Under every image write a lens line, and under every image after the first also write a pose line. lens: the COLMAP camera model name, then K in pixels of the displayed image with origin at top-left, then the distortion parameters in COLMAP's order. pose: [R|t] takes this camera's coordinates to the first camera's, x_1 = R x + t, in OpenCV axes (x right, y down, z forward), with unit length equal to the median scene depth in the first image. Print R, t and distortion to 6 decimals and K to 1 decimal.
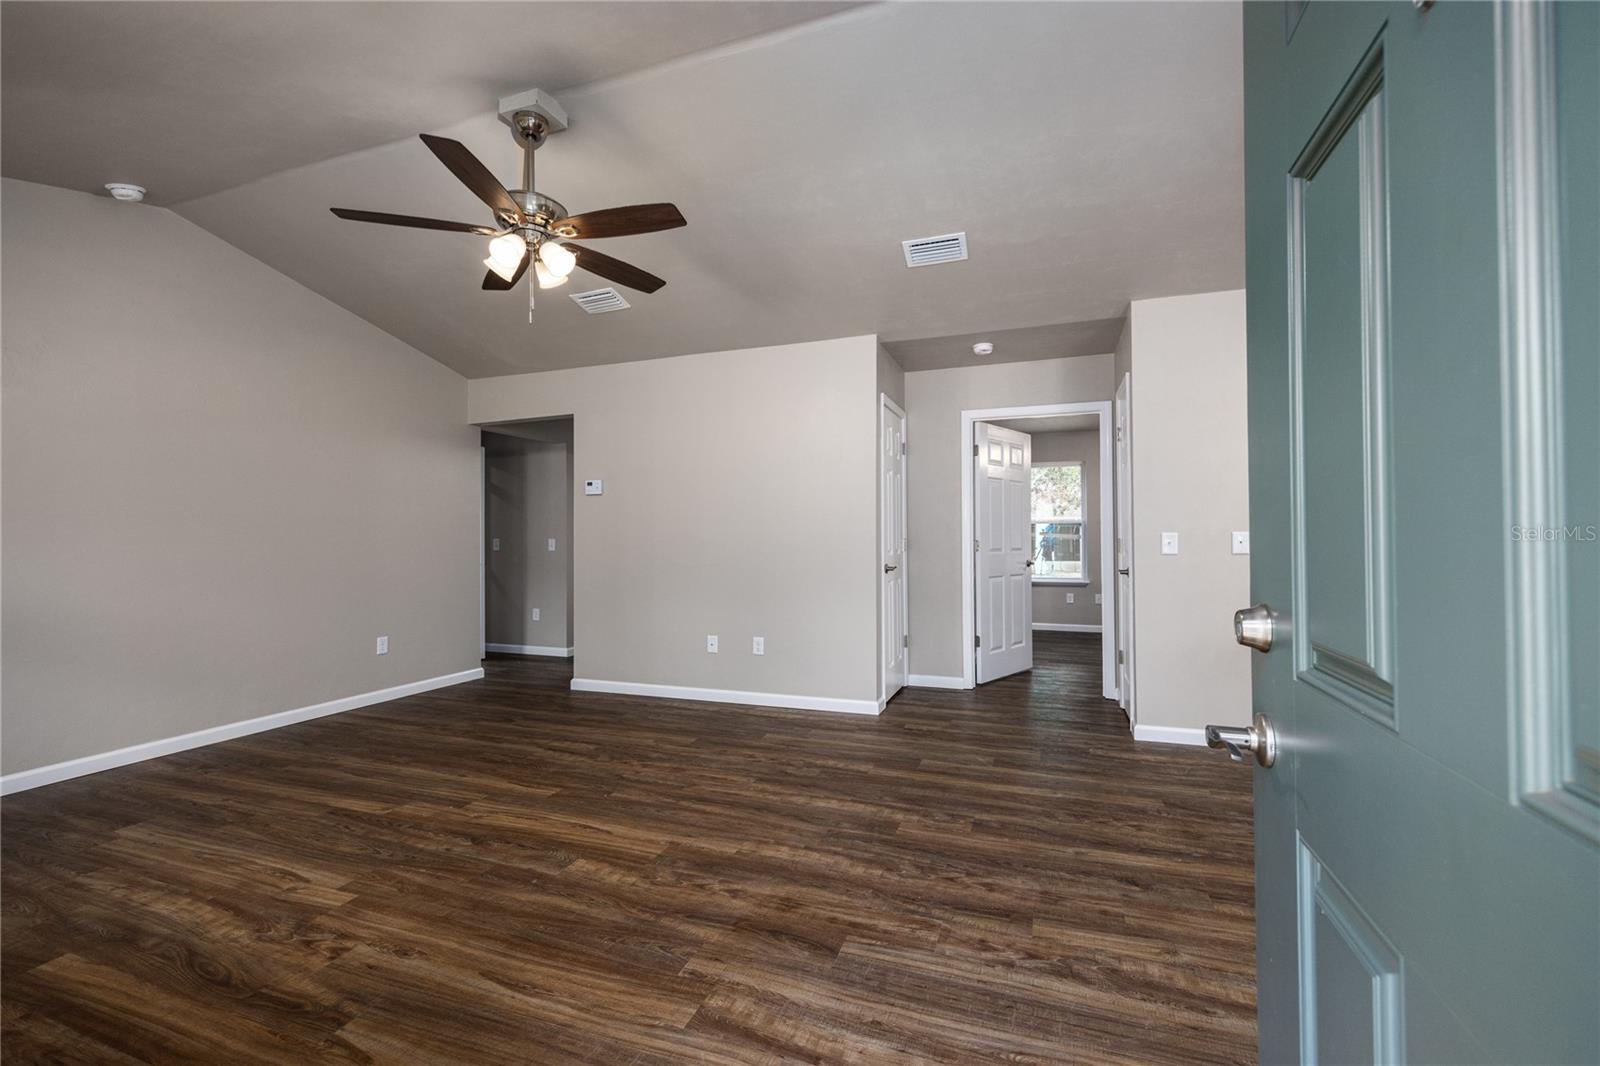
lens RADIAL K [[628.7, 0, 816.3], [0, 628.7, 517.2], [0, 0, 1]] dist [-0.002460, 0.001074]
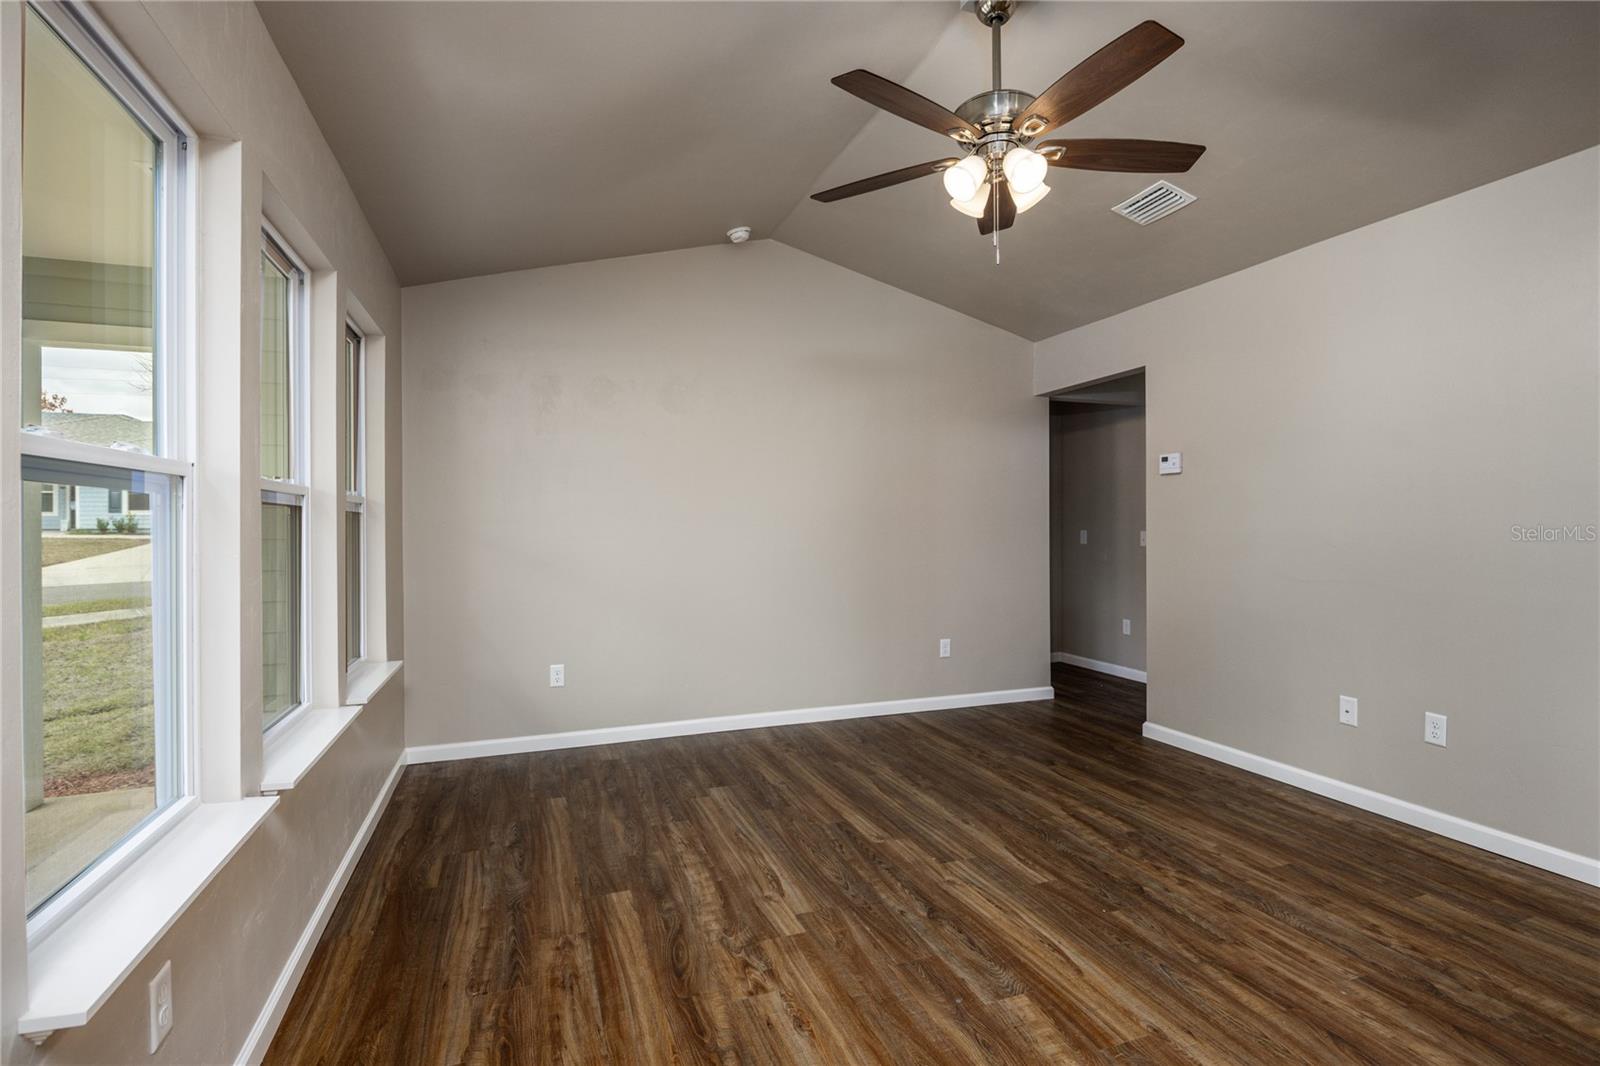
lens RADIAL K [[785.0, 0, 835.8], [0, 785.0, 521.7], [0, 0, 1]] dist [-0.012934, 0.002168]
pose [[0.657355, -0.000186, -0.753581, 0.129115], [0.028778, 0.999277, 0.024856, -0.026030], [0.753032, -0.038025, 0.656885, 0.208500]]
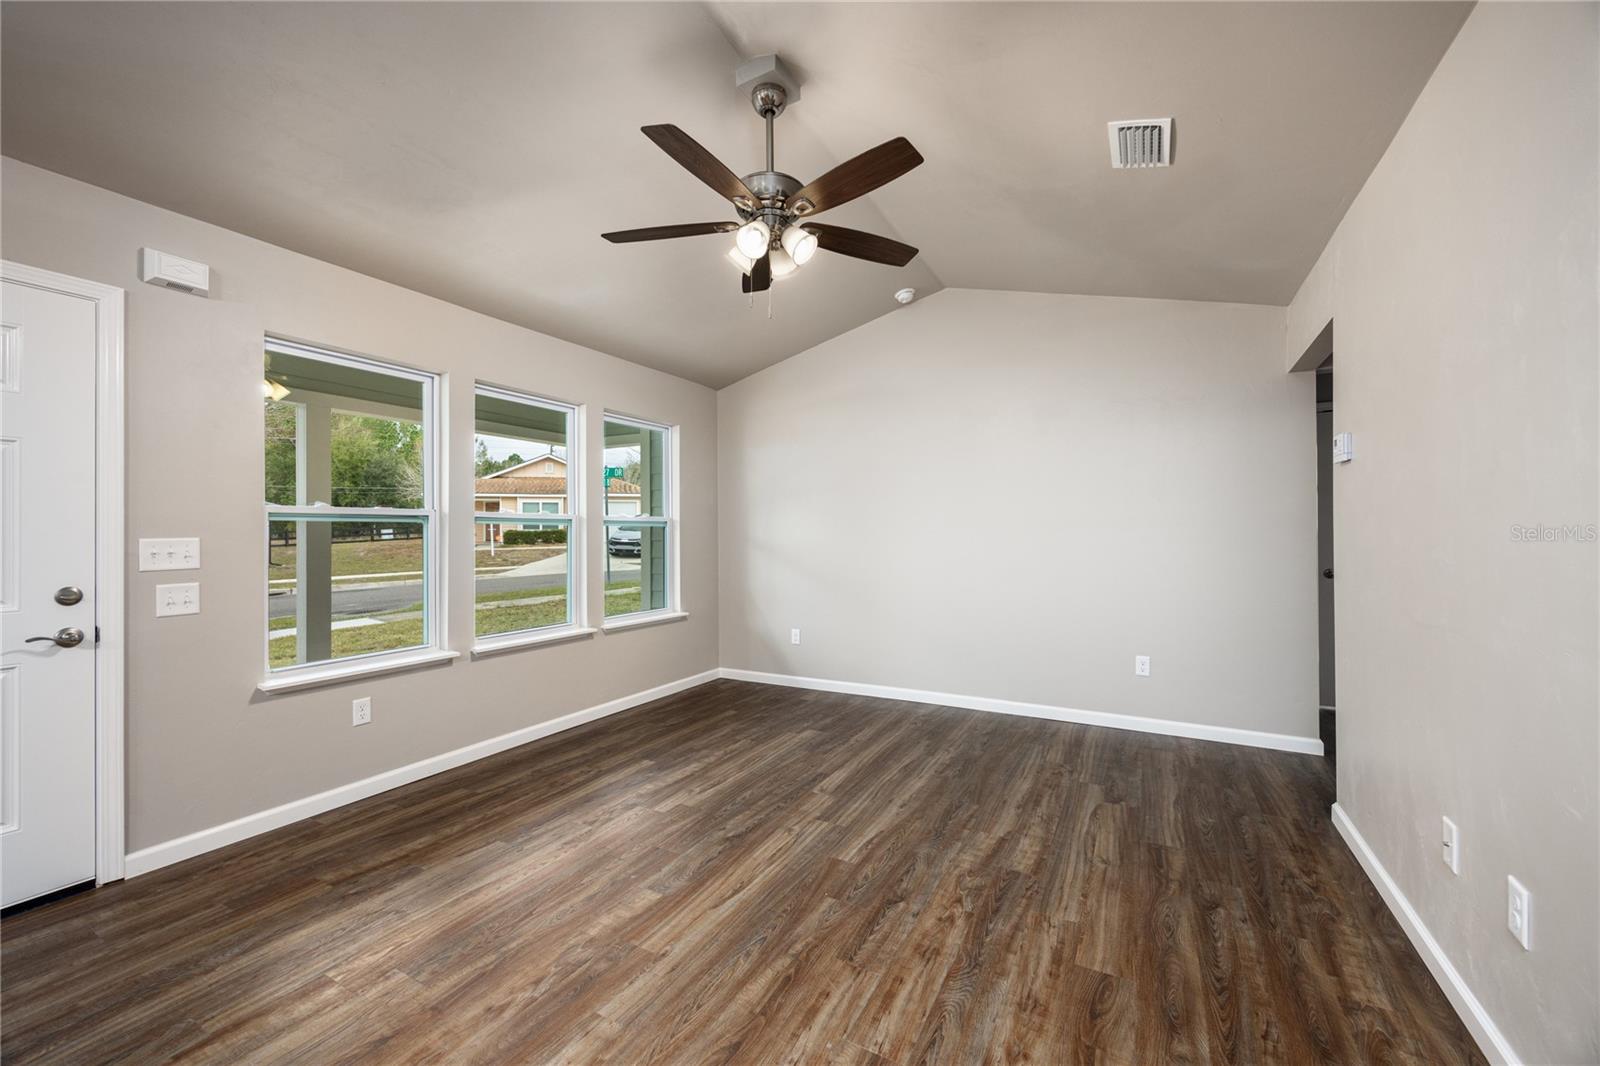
lens RADIAL K [[628.7, 0, 781.3], [0, 628.7, 547.7], [0, 0, 1]] dist [-0.002460, 0.001074]
pose [[-0.157293, 0.026547, -0.987195, 0.427294], [0.039090, 0.999023, 0.020637, -0.003879], [0.986778, -0.035343, -0.158177, 1.076695]]
